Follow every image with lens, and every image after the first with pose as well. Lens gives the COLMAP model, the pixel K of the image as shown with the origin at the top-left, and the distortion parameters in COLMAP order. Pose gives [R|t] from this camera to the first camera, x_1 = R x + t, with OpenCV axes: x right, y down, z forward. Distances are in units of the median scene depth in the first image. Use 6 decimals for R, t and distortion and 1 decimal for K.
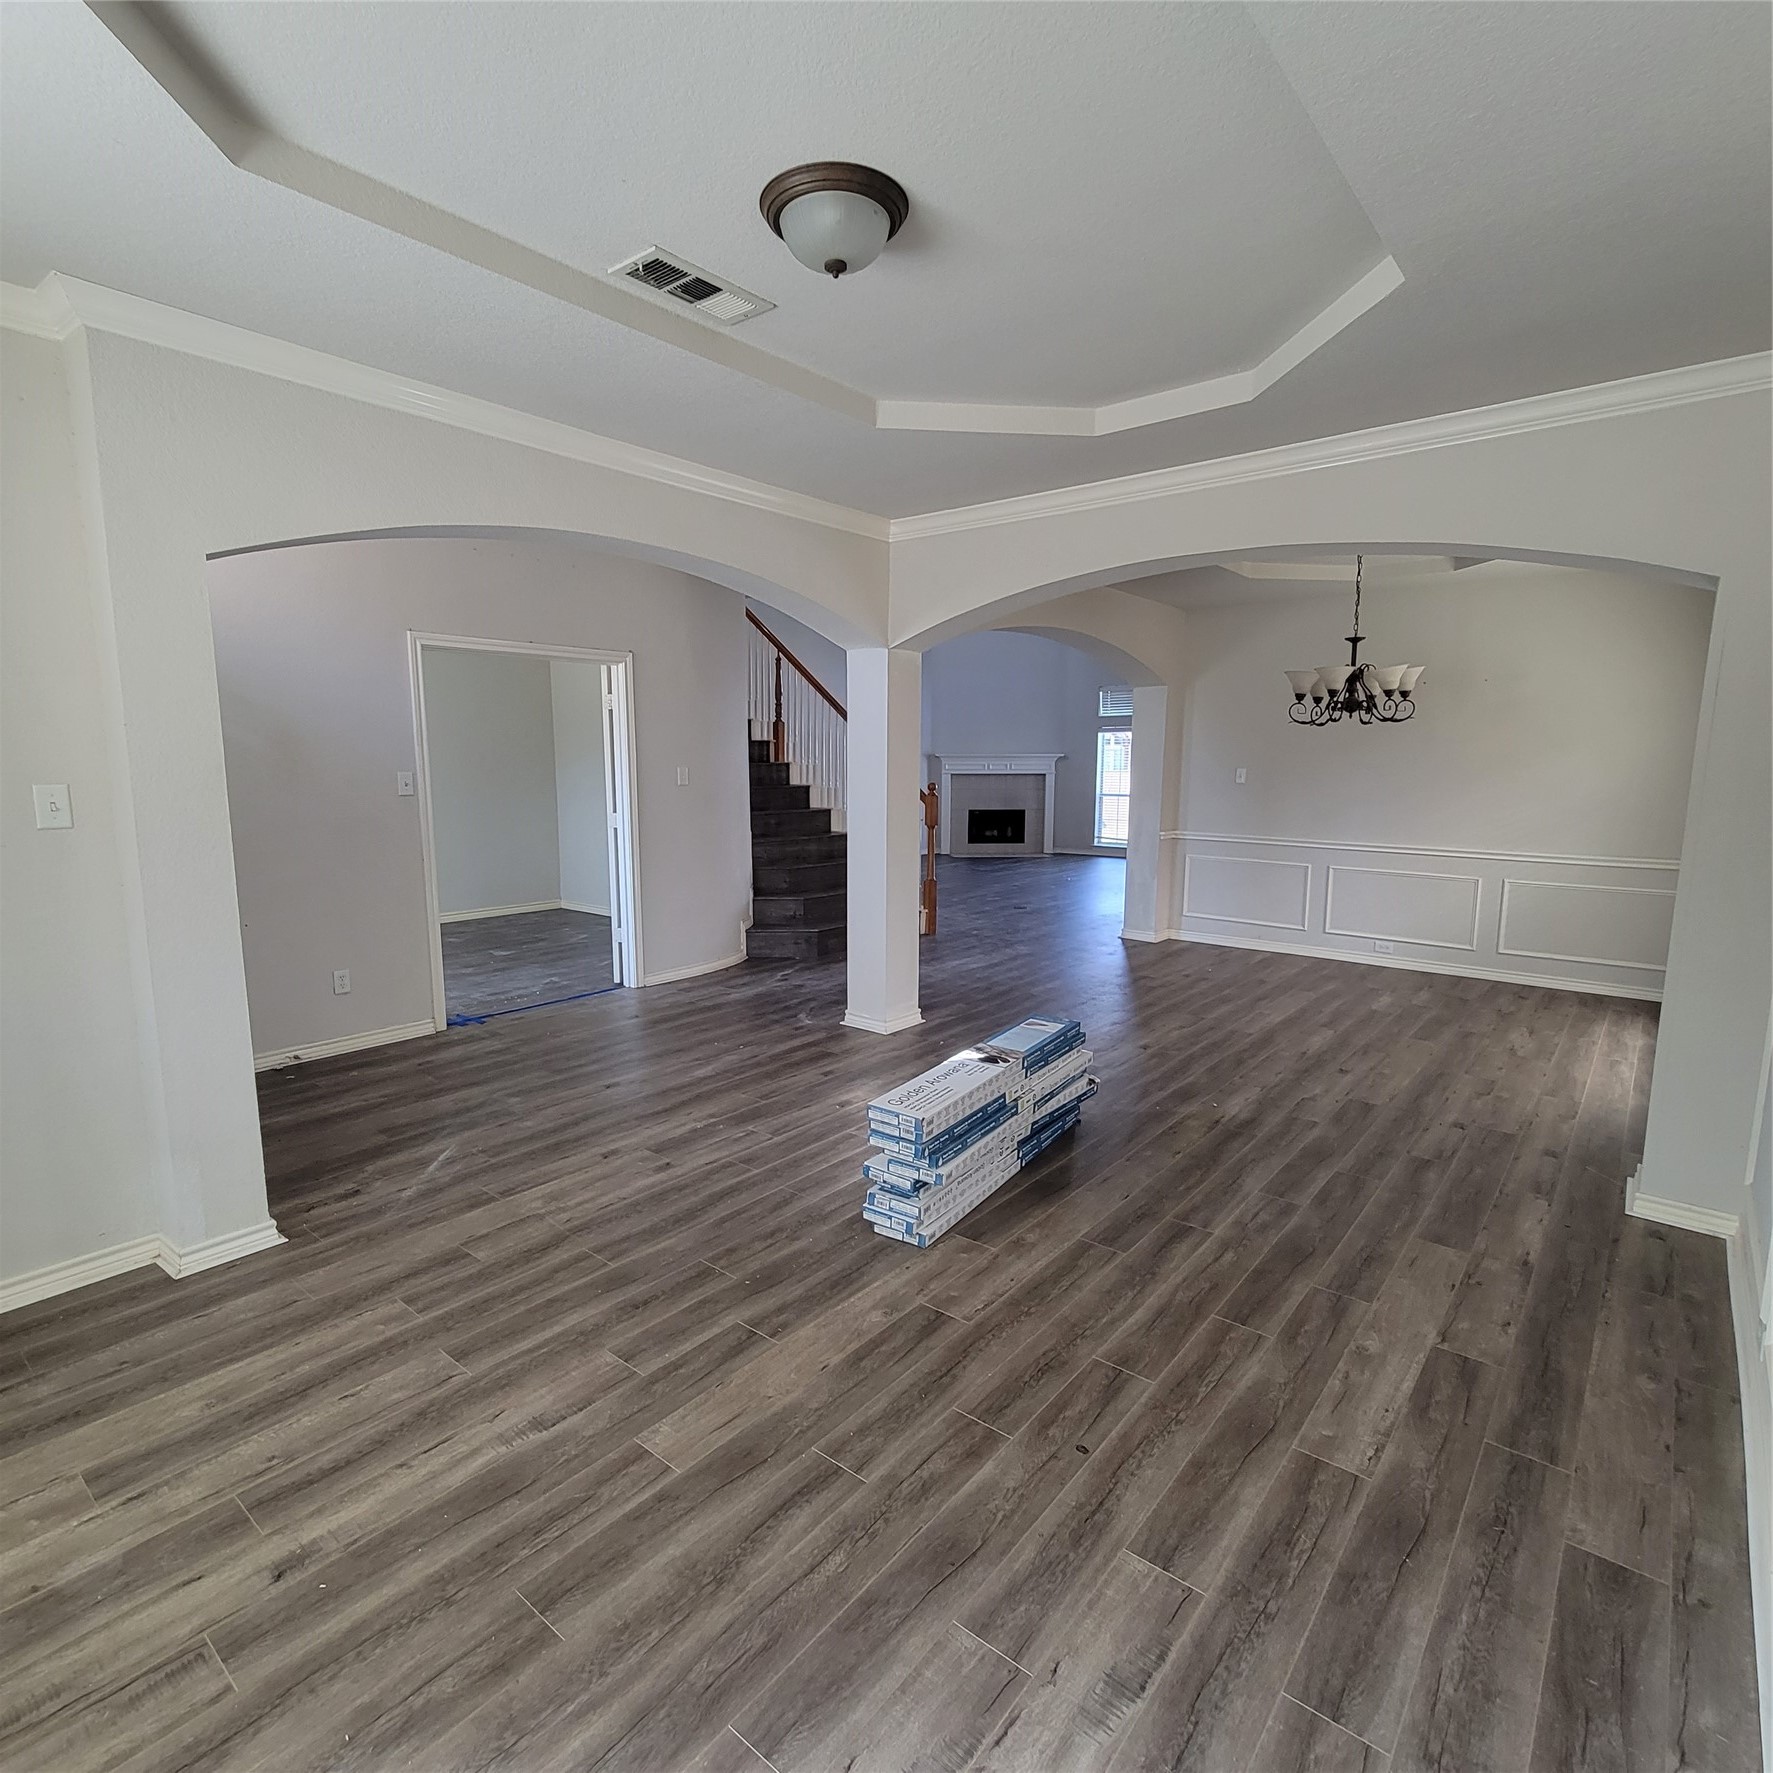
lens RADIAL K [[961.4, 0, 888.7], [0, 961.4, 889.7], [0, 0, 1]] dist [0.003196, -0.000341]
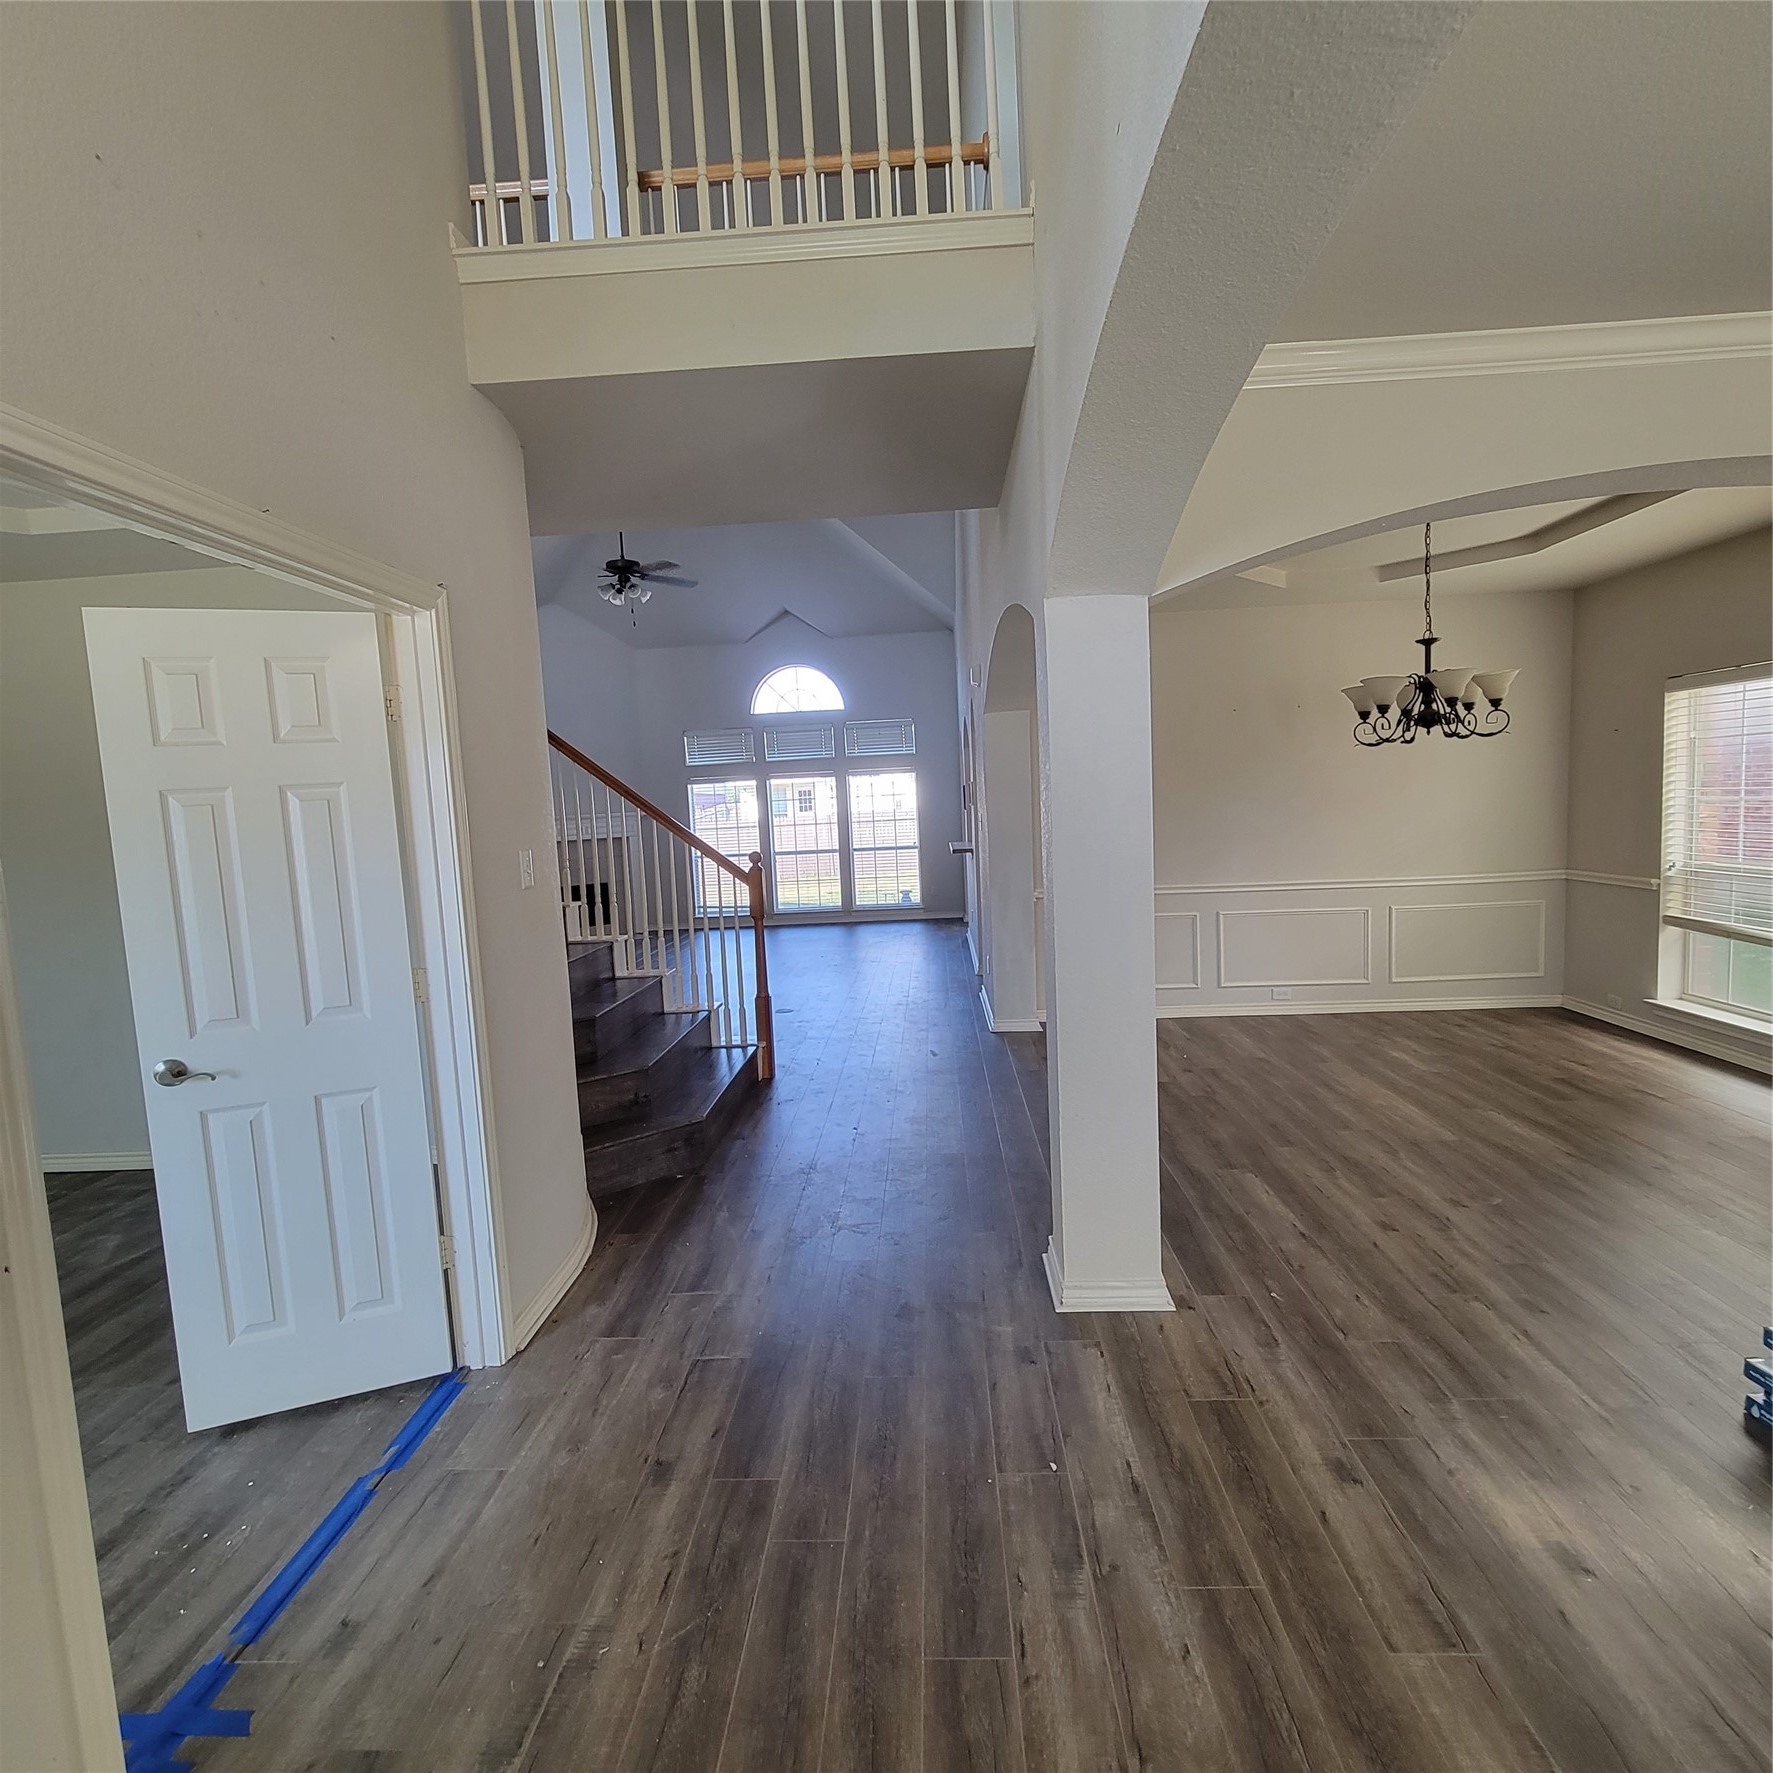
lens RADIAL K [[961.4, 0, 884.7], [0, 961.4, 893.1], [0, 0, 1]] dist [0.003196, -0.000341]
pose [[0.808094, -0.096302, 0.581129, -0.409396], [0.130355, 0.991322, -0.016990, -0.089972], [-0.574449, 0.089483, 0.813634, 0.611179]]
